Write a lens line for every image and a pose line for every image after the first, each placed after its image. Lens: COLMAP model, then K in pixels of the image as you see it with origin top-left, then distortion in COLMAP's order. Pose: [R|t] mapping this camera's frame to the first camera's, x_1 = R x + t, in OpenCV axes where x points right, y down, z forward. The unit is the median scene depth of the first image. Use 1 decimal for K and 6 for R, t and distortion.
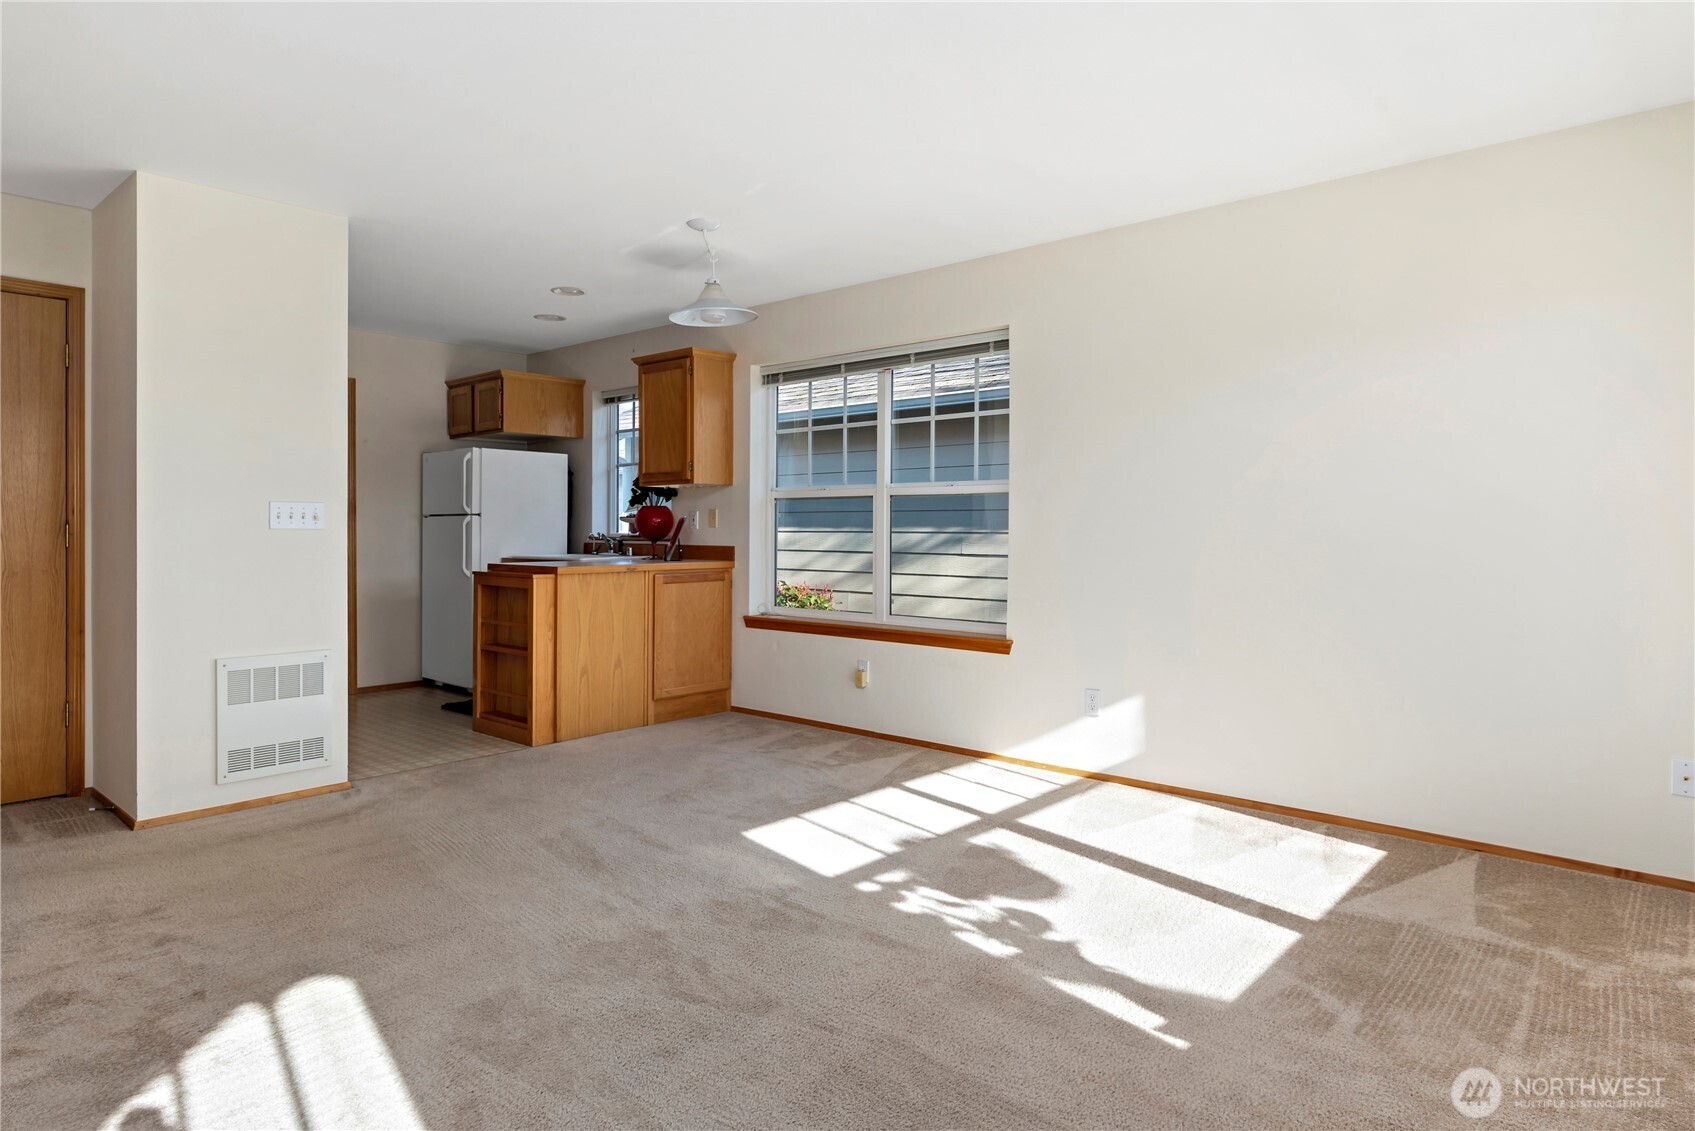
lens RADIAL K [[978.6, 0, 856.6], [0, 978.6, 532.5], [0, 0, 1]] dist [0.000839, -0.000001]
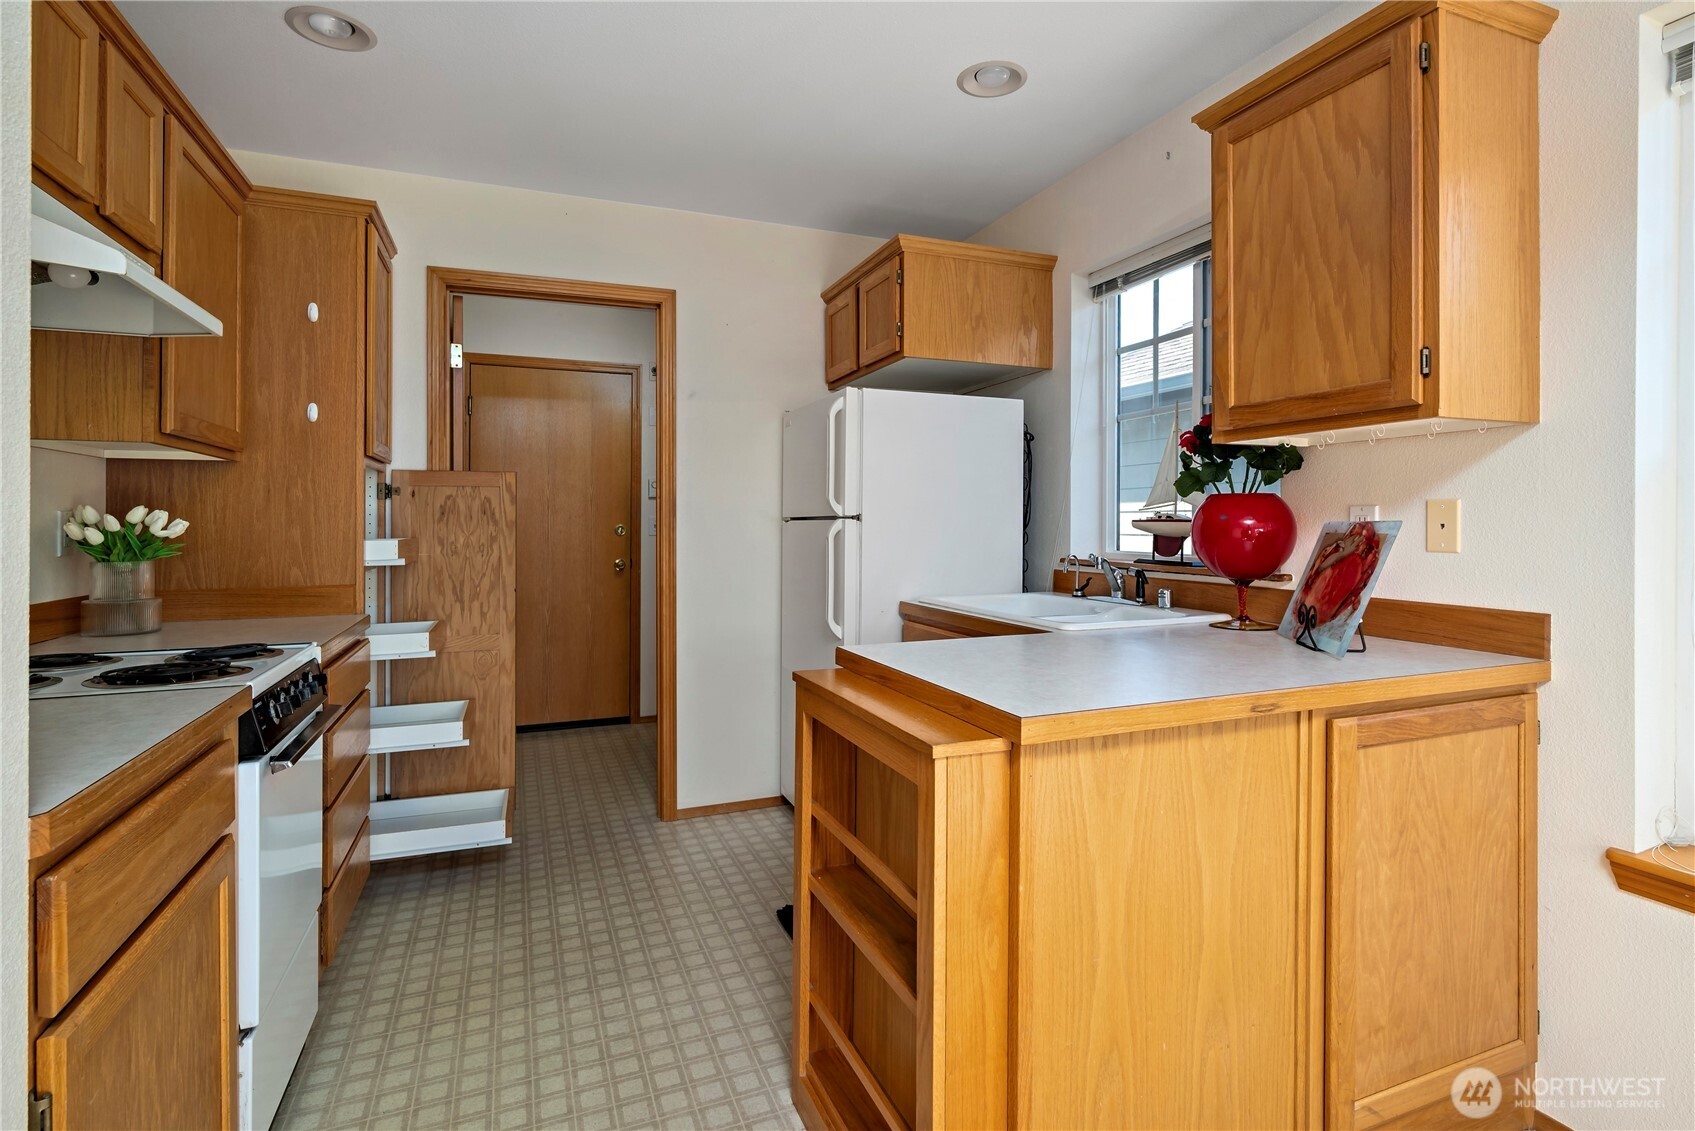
lens RADIAL K [[833.7, 0, 853.9], [0, 833.7, 520.6], [0, 0, 1]] dist [-0.000525, 0.000178]
pose [[0.893493, -0.004305, -0.449057, -0.227219], [0.001827, 0.999981, -0.005952, -0.016785], [0.449074, 0.004498, 0.893483, 0.723907]]
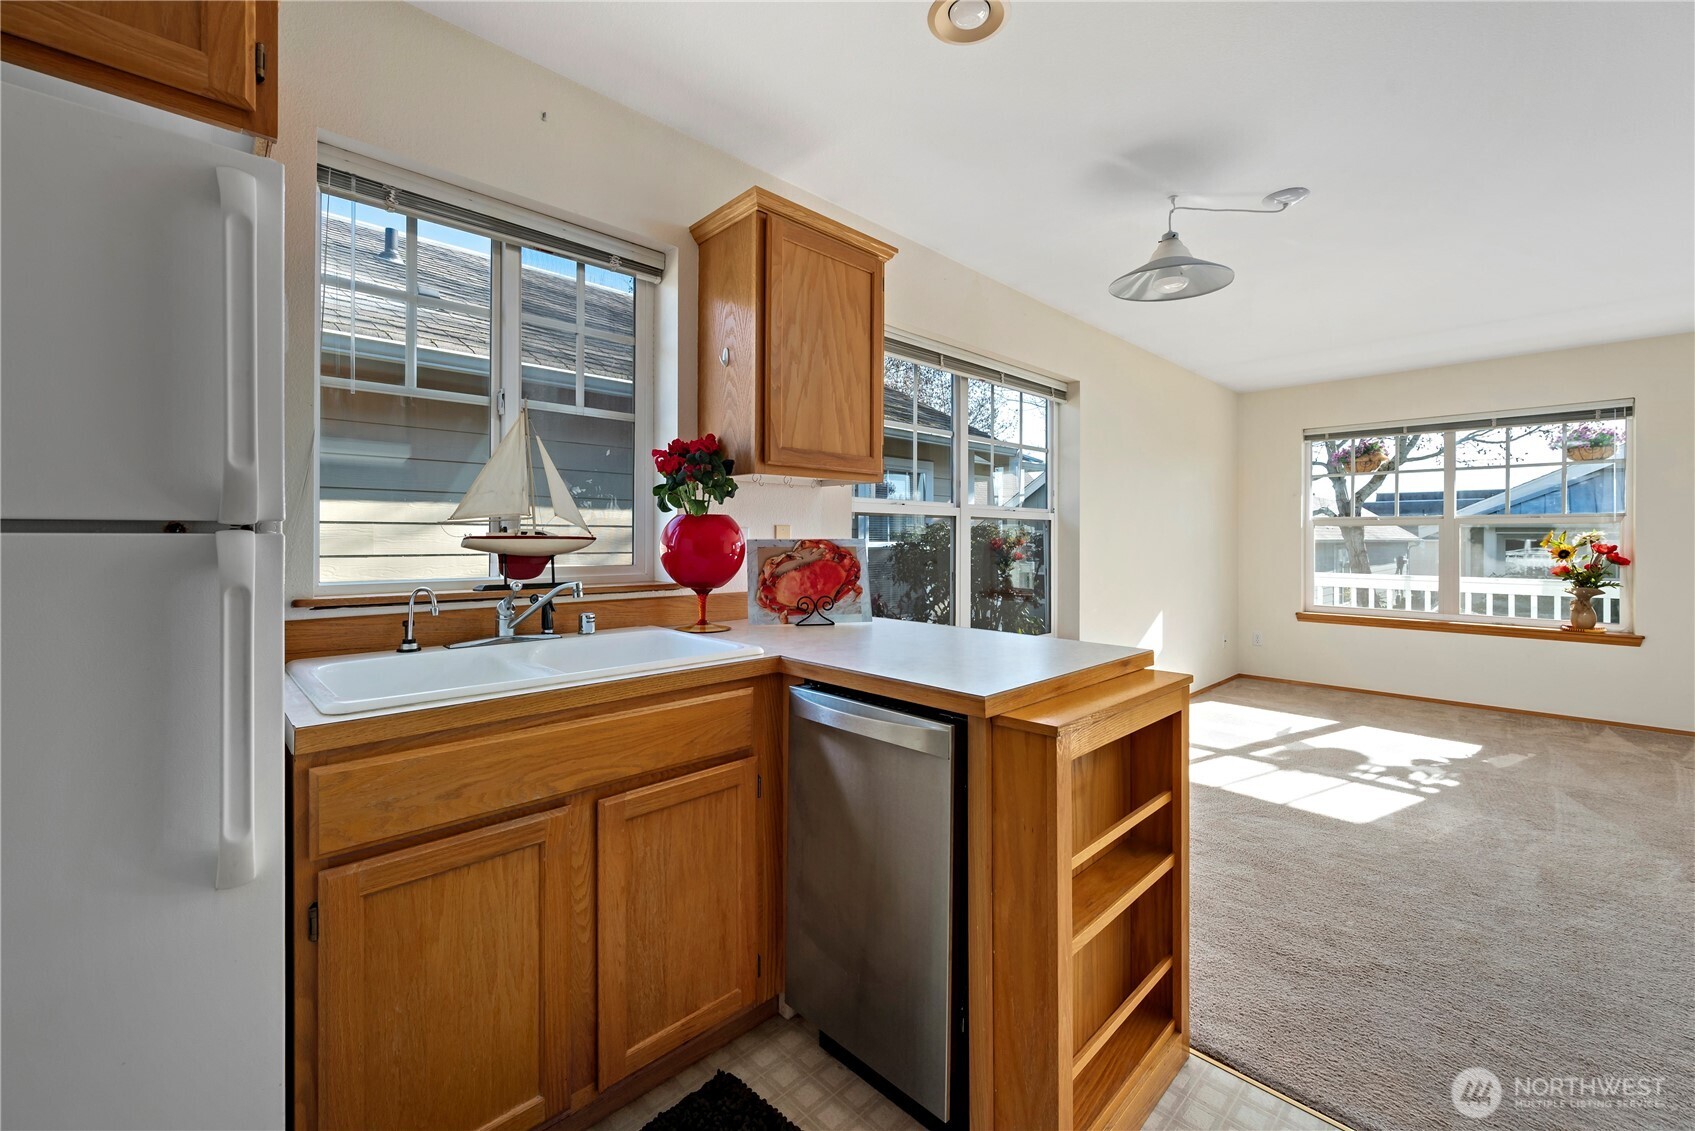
lens RADIAL K [[690.9, 0, 876.6], [0, 690.9, 542.3], [0, 0, 1]] dist [-0.000004, -0.000053]
pose [[0.054813, -0.008584, 0.998460, -0.612600], [-0.000961, 0.999962, 0.008650, -0.019969], [-0.998496, -0.001433, 0.054802, 1.044190]]
